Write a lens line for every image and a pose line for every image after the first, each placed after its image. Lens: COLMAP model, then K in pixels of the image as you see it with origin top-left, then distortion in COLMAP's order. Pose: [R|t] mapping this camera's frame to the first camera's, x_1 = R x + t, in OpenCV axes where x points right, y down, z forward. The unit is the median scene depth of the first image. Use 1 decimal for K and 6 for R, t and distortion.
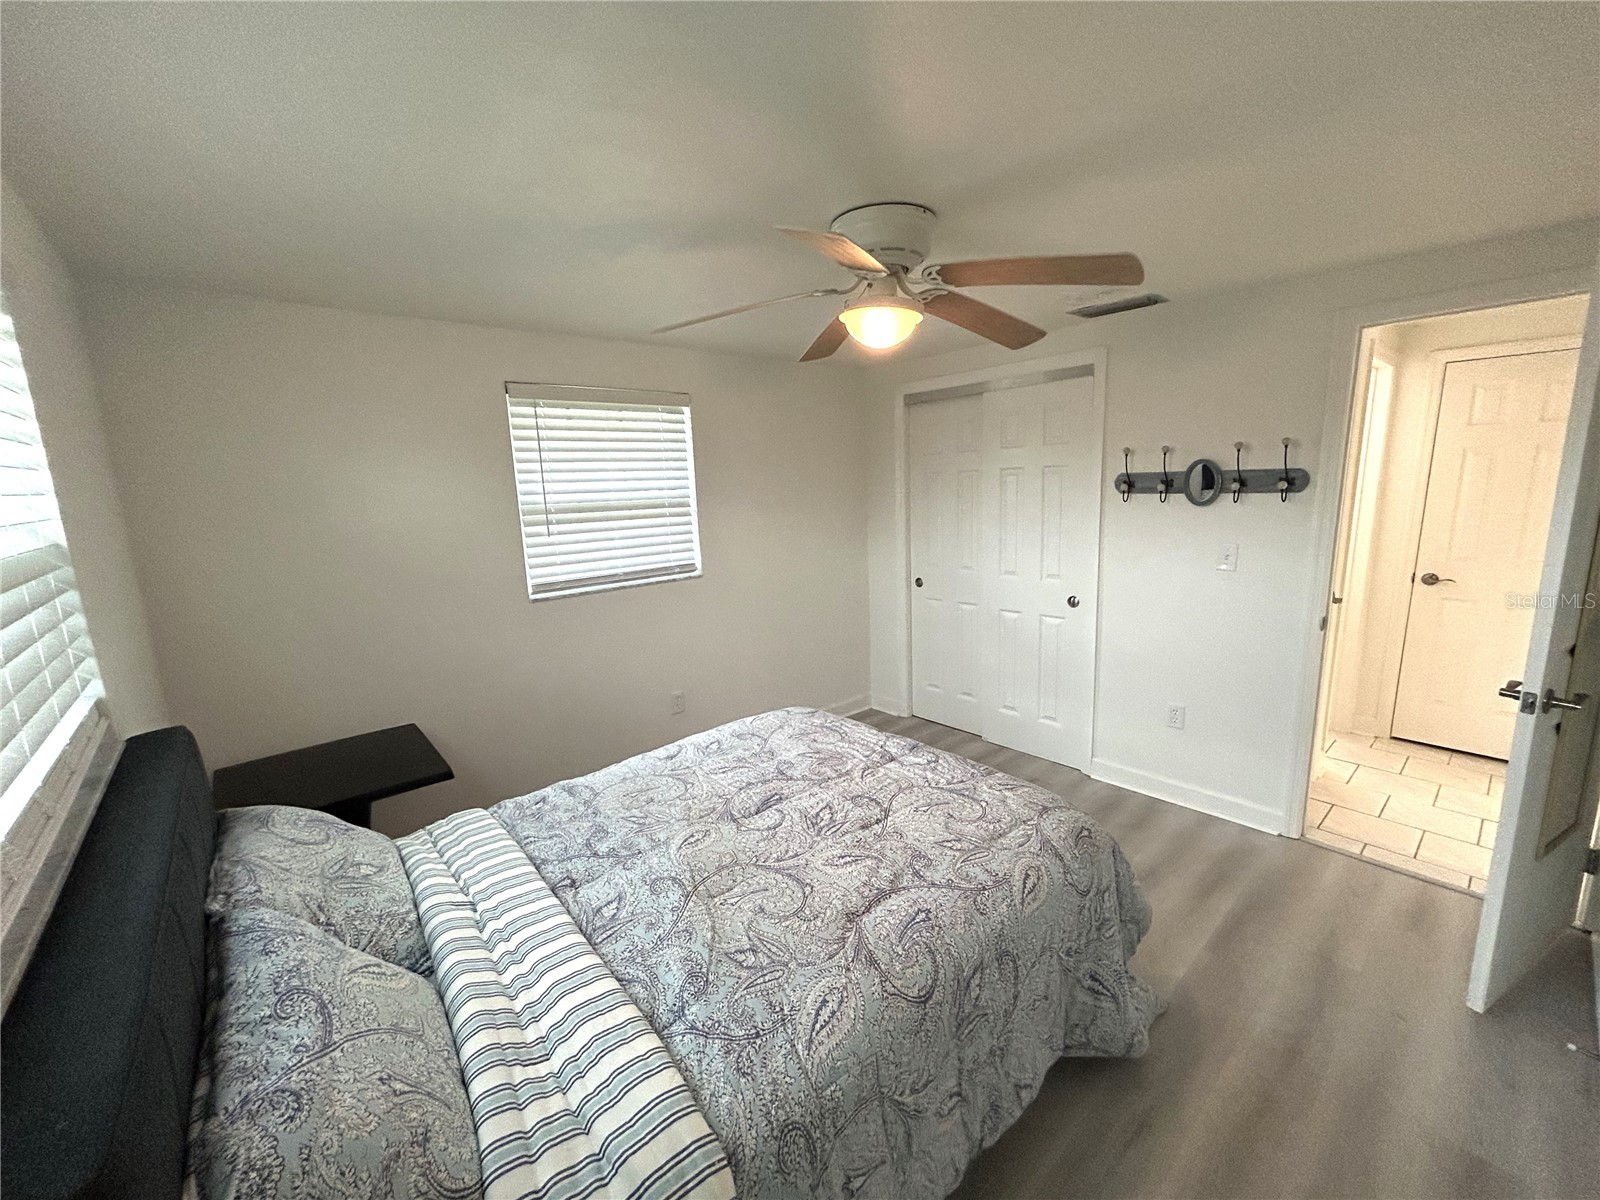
lens RADIAL K [[651.5, 0, 800.0], [0, 651.5, 602.9], [0, 0, 1]] dist [0.001279, -0.000048]
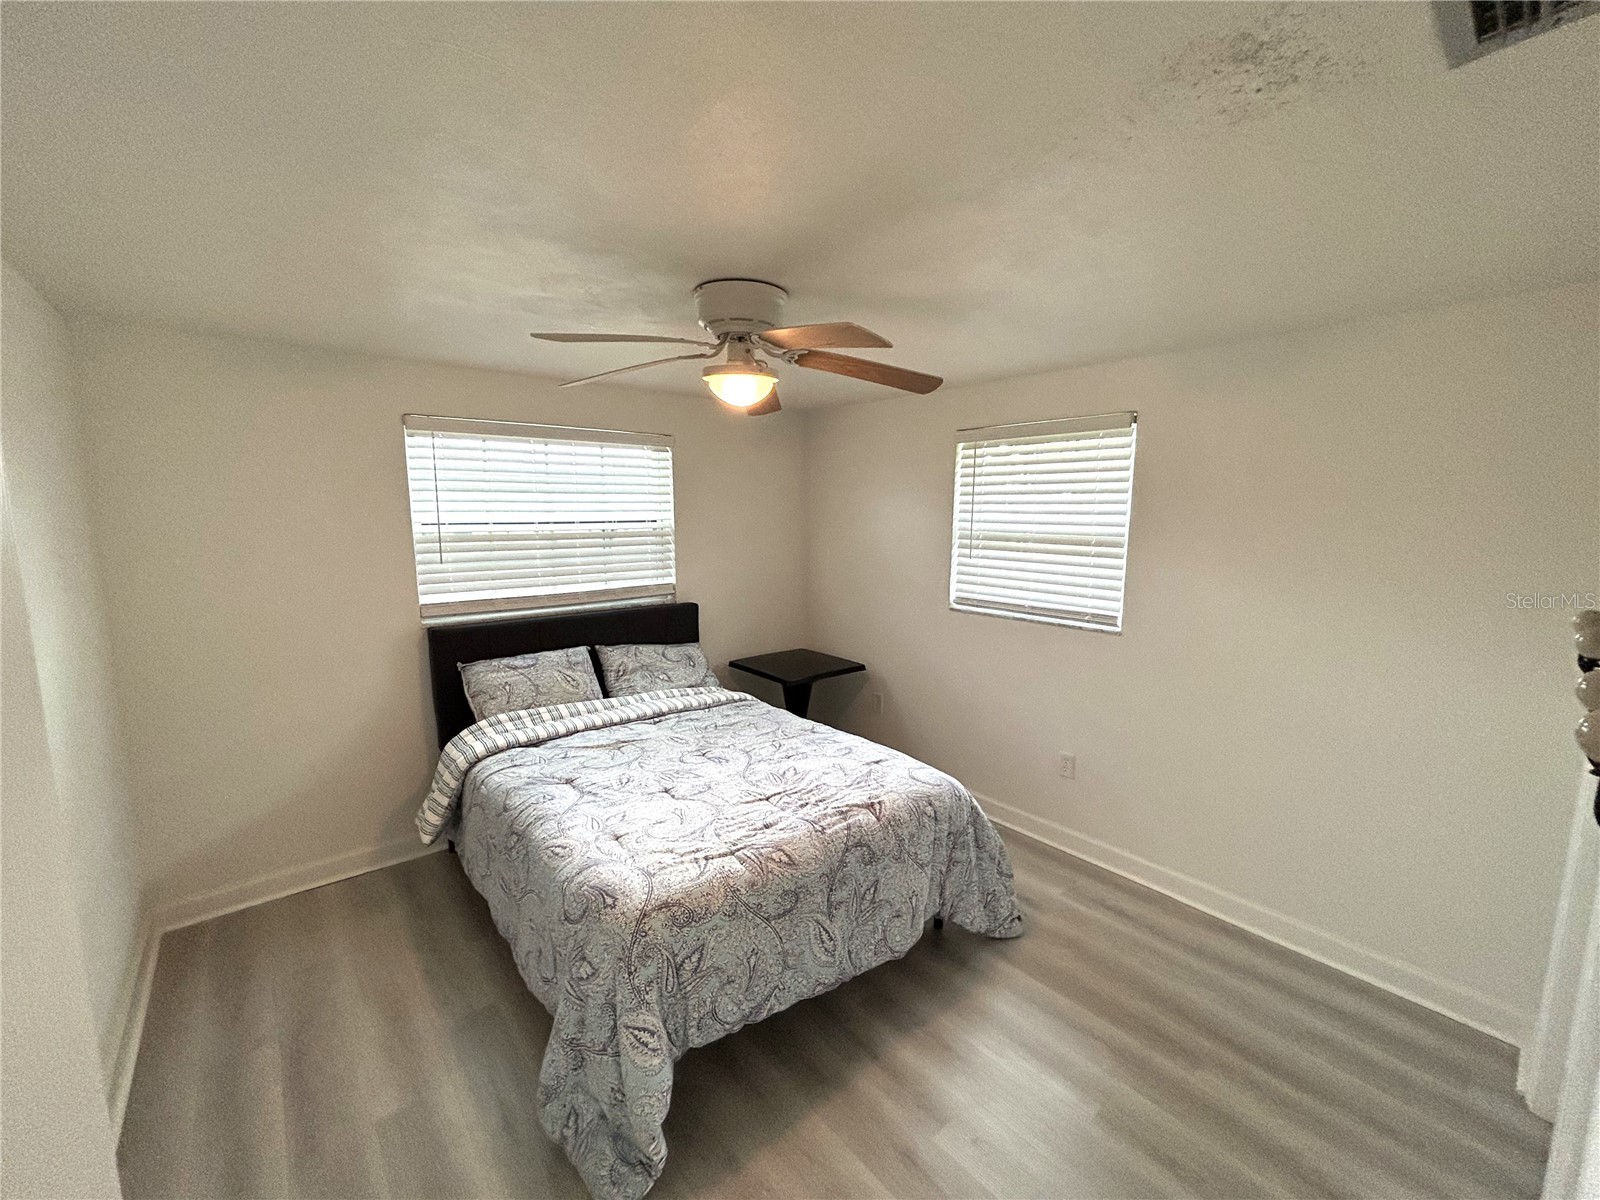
lens RADIAL K [[651.5, 0, 798.4], [0, 651.5, 598.3], [0, 0, 1]] dist [0.001279, -0.000048]
pose [[-0.033777, 0.170566, -0.984767, 0.766753], [-0.190114, 0.966242, 0.173878, -0.174679], [0.981181, 0.193091, -0.000210, 0.703291]]
